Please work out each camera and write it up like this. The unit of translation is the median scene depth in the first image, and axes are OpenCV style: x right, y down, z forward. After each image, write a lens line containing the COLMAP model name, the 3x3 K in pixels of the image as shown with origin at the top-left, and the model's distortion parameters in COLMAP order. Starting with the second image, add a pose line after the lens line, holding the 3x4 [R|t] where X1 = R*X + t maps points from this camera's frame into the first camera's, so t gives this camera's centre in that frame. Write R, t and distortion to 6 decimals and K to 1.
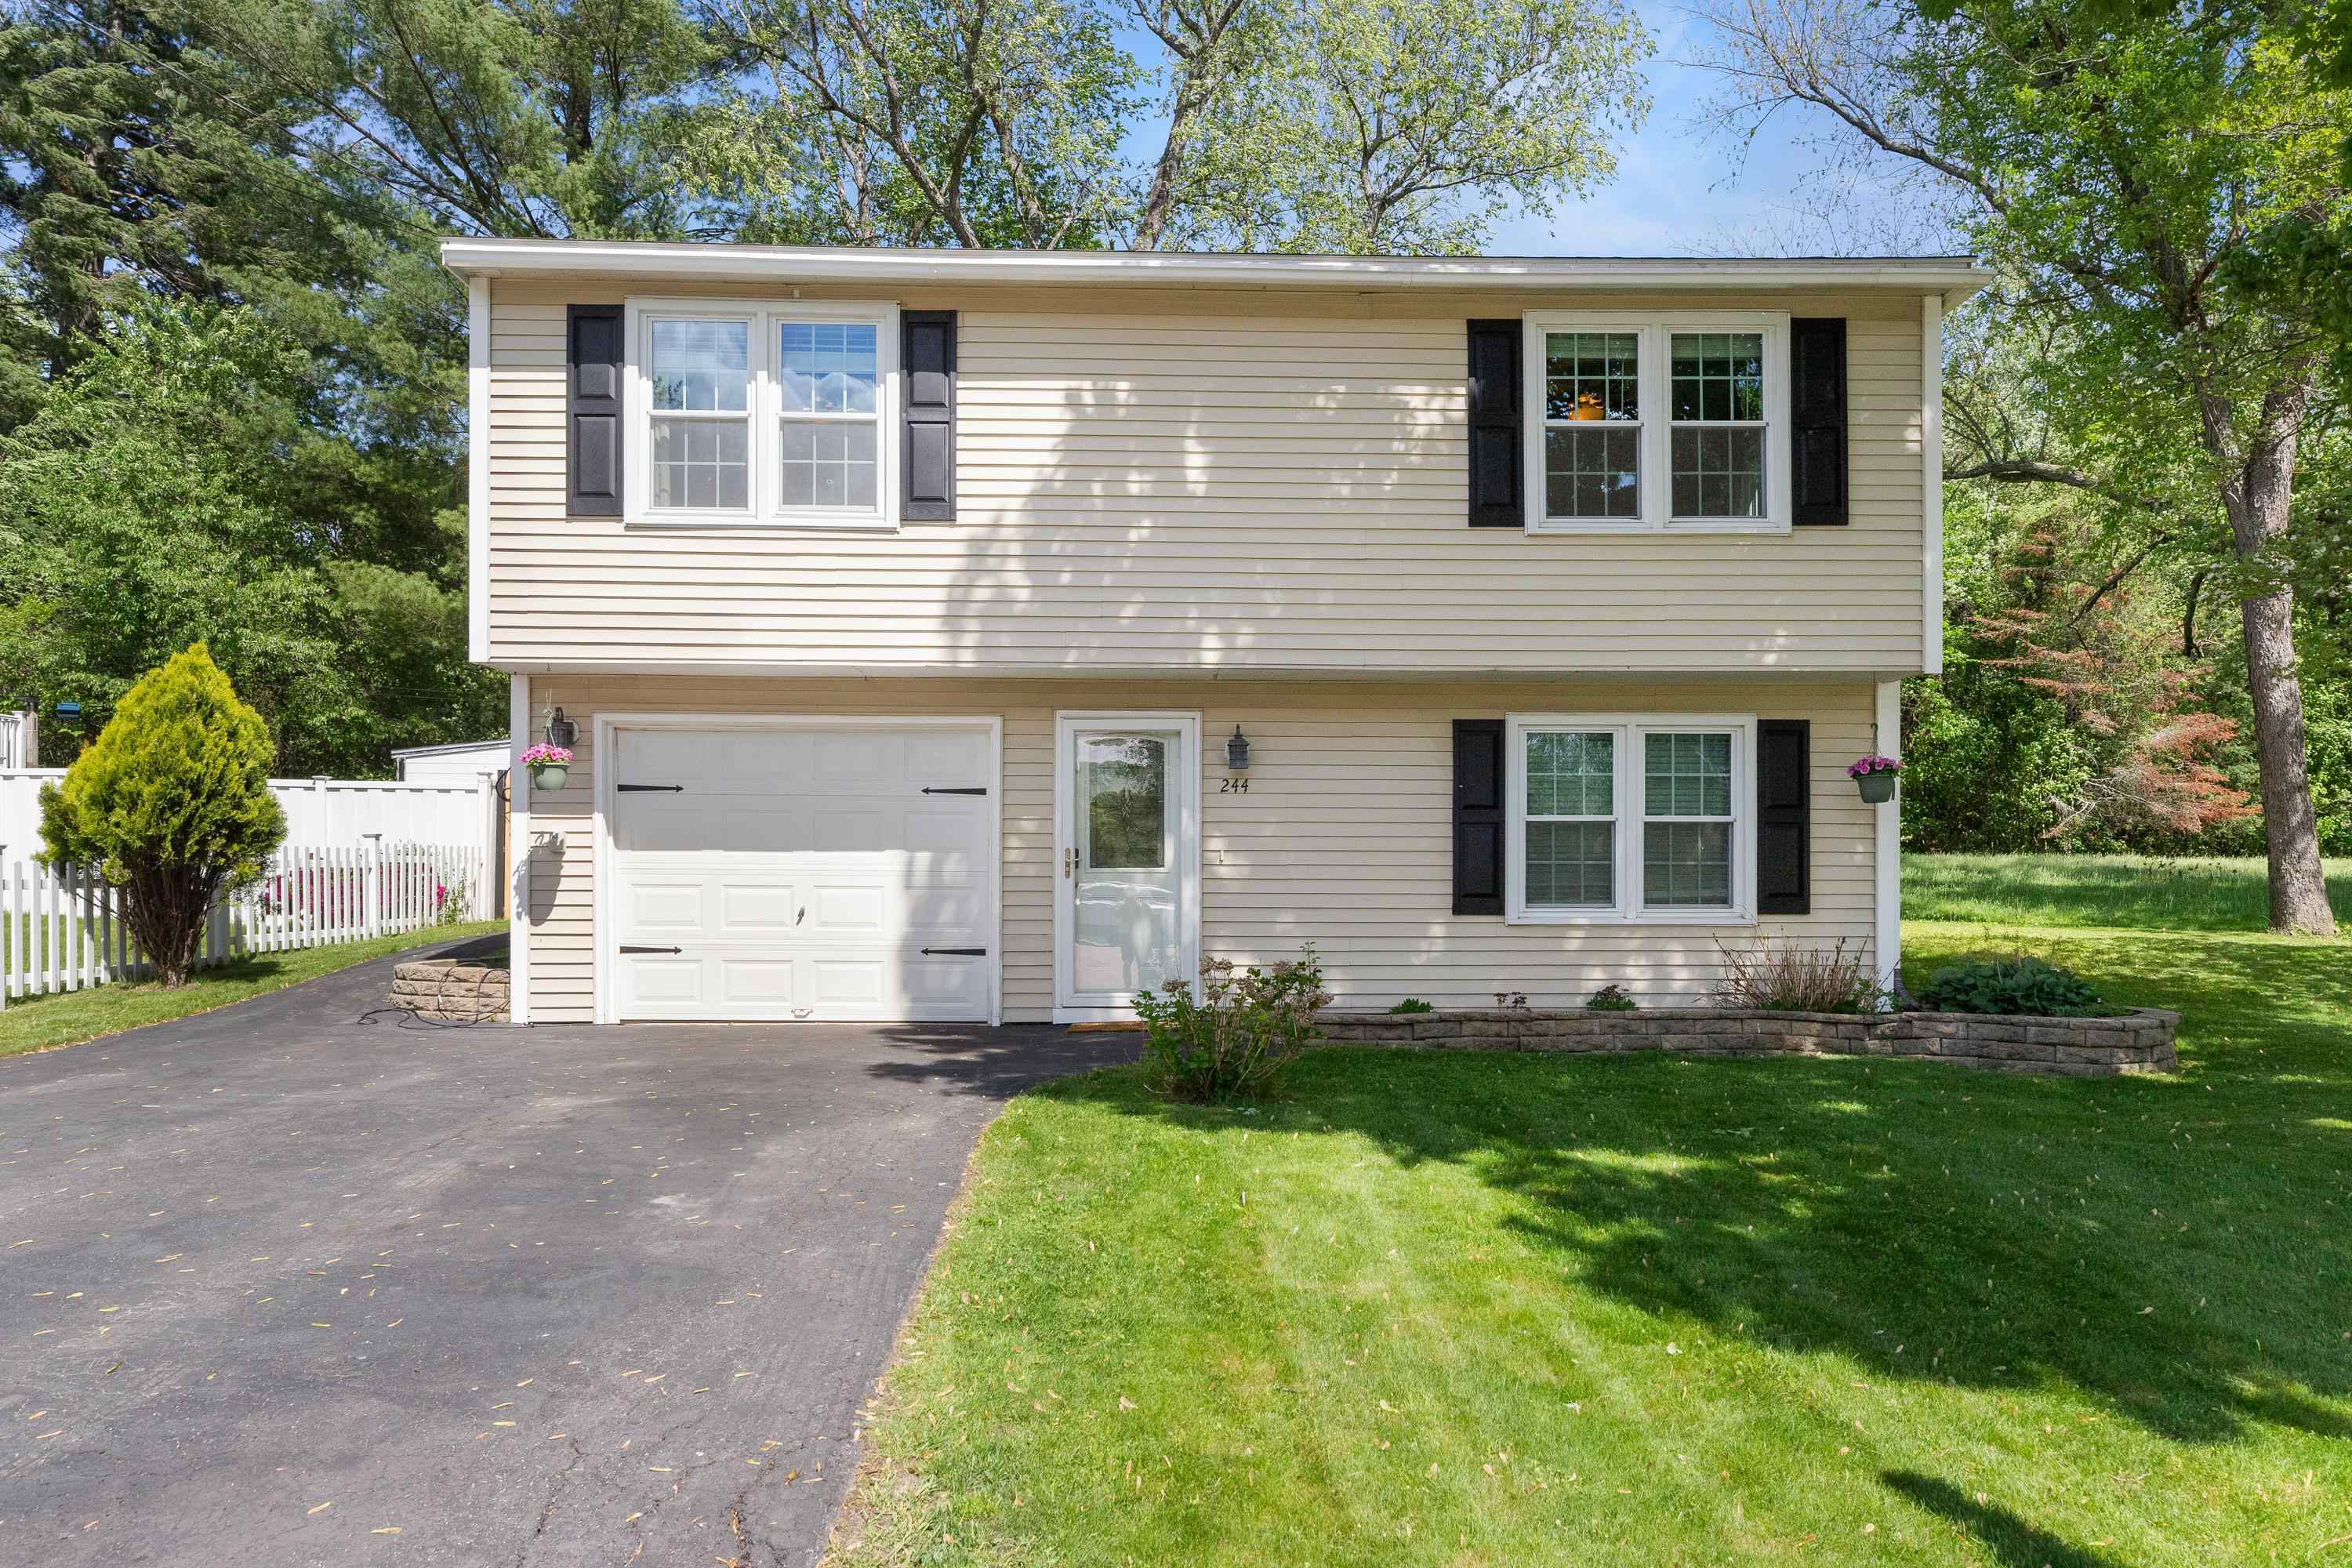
lens RADIAL K [[1556.3, 0, 1176.0], [0, 1556.3, 784.0], [0, 0, 1]] dist [0.003187, -0.001254]
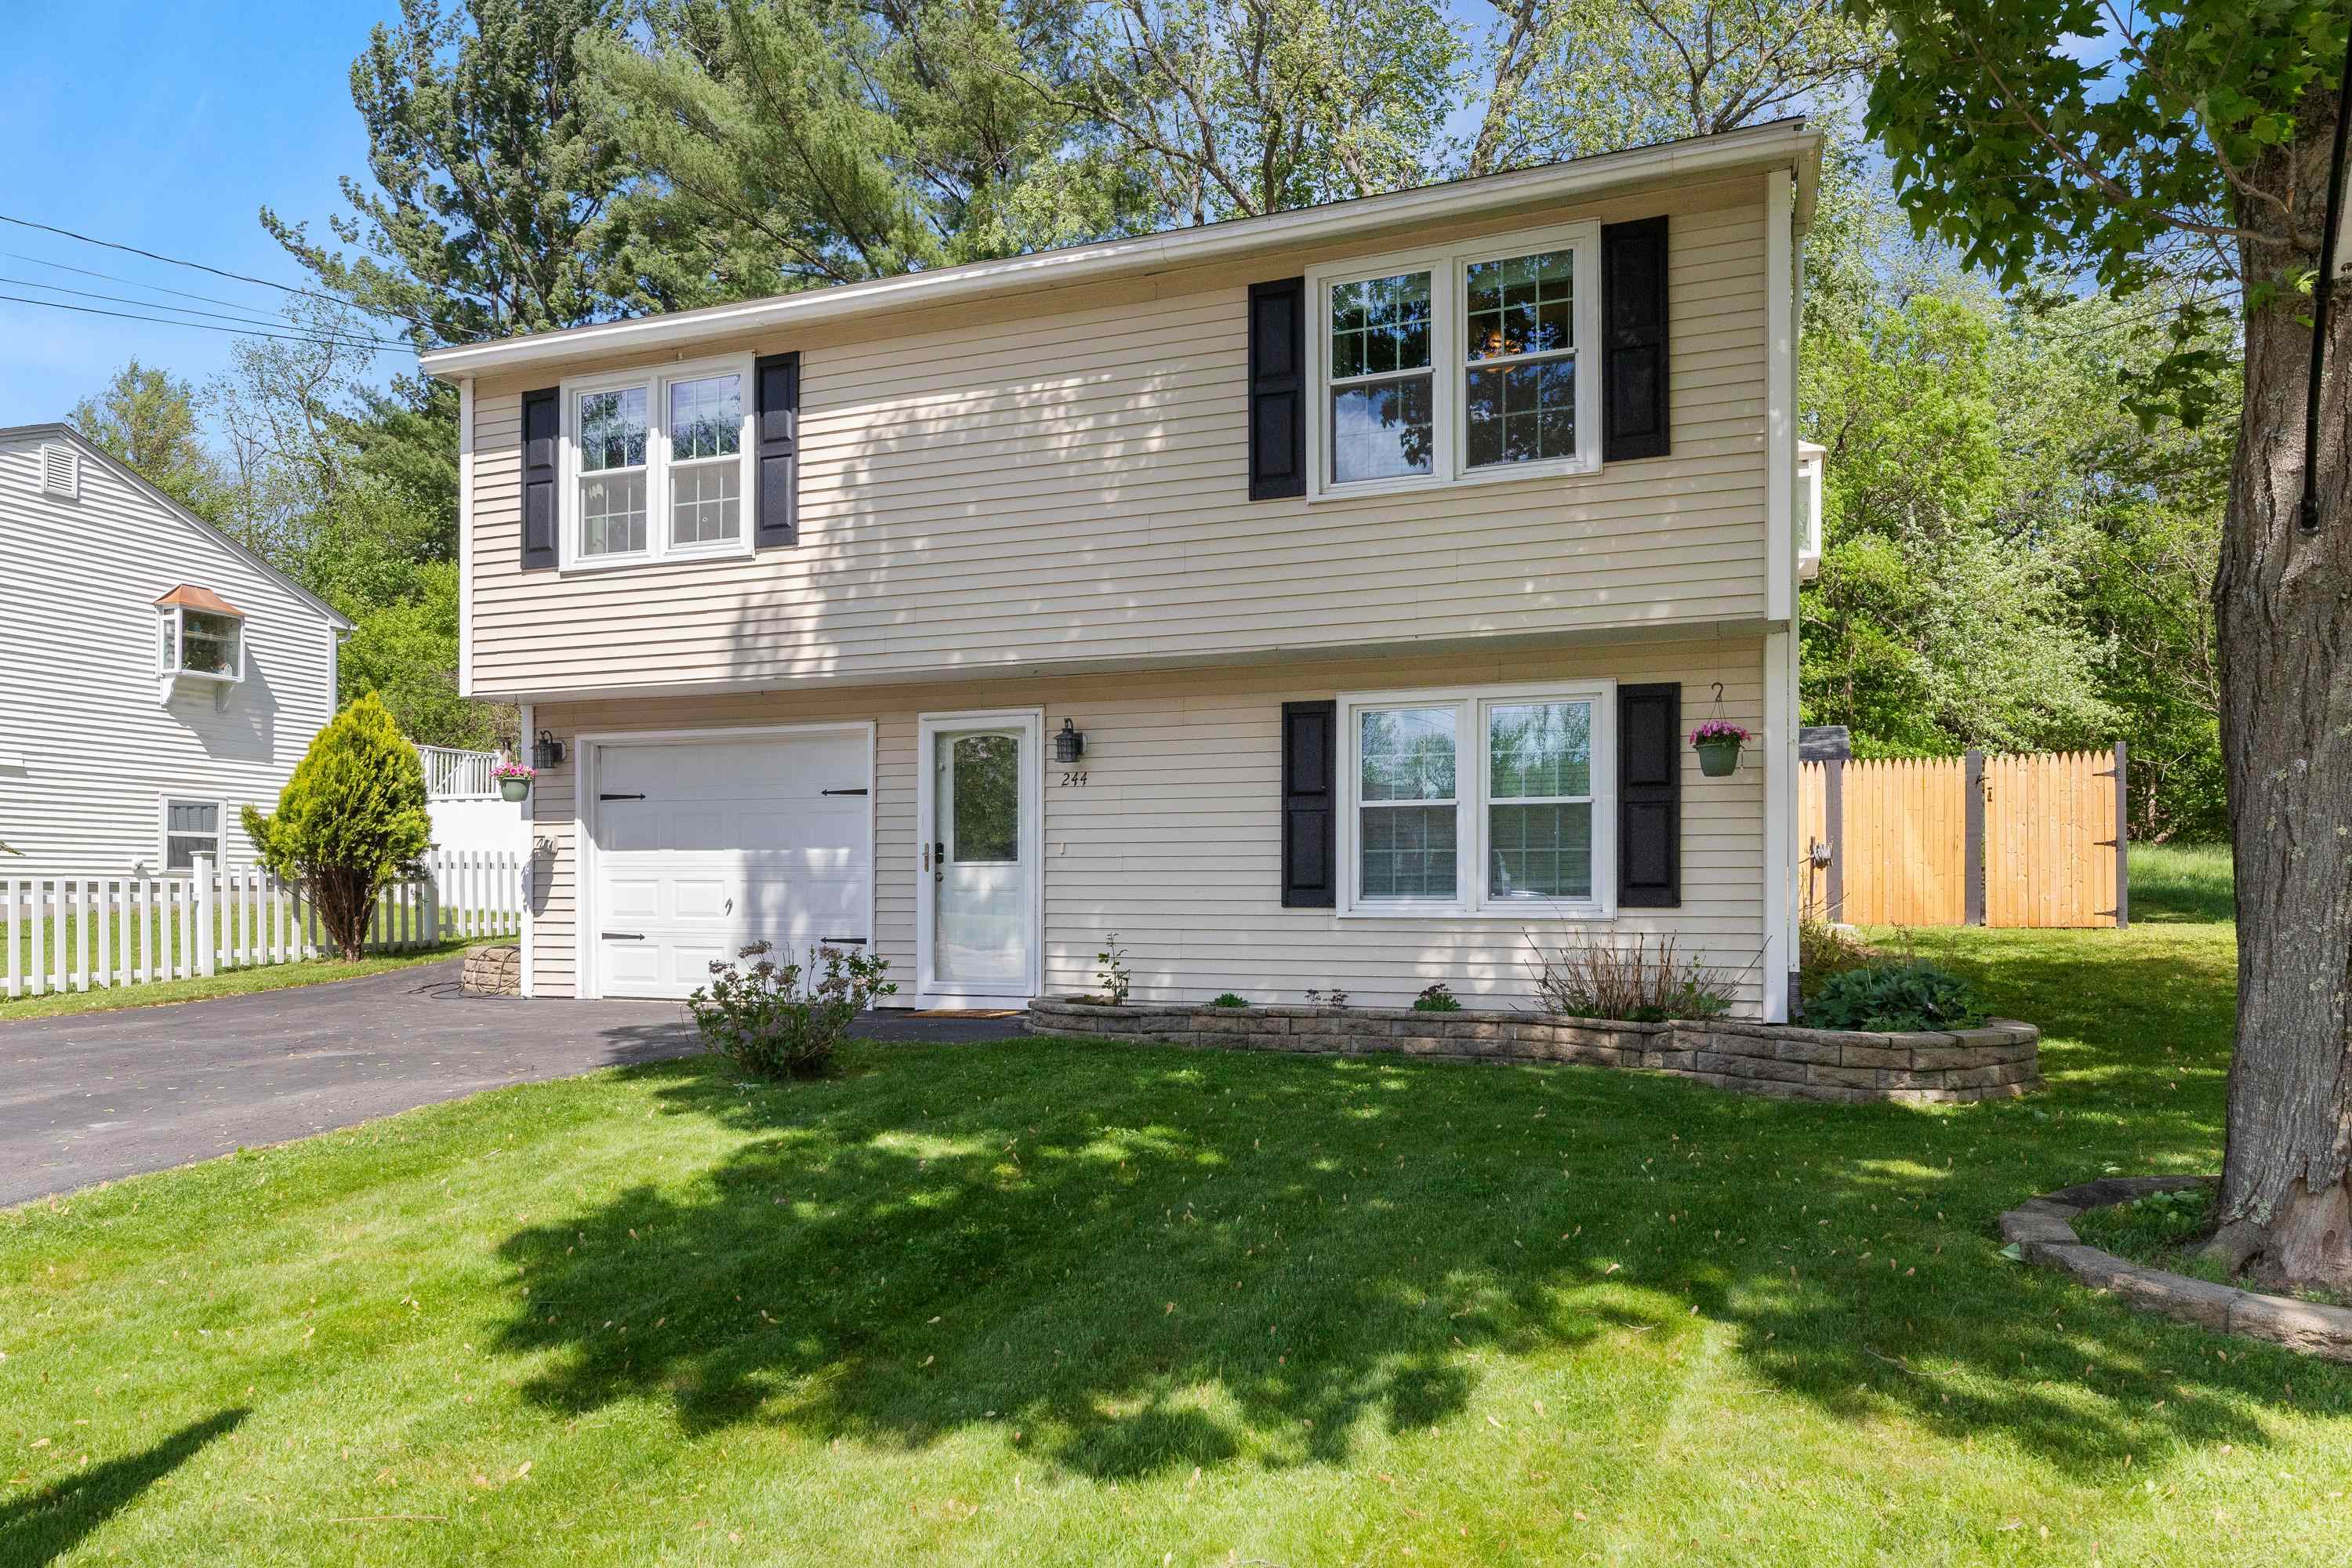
lens RADIAL K [[1568.1, 0, 1176.0], [0, 1568.1, 784.0], [0, 0, 1]] dist [-0.002746, 0.000456]
pose [[0.917619, -0.029766, -0.396346, 0.511682], [0.028698, 0.999551, -0.008627, 0.015239], [0.396424, -0.003458, 0.918061, 0.093509]]
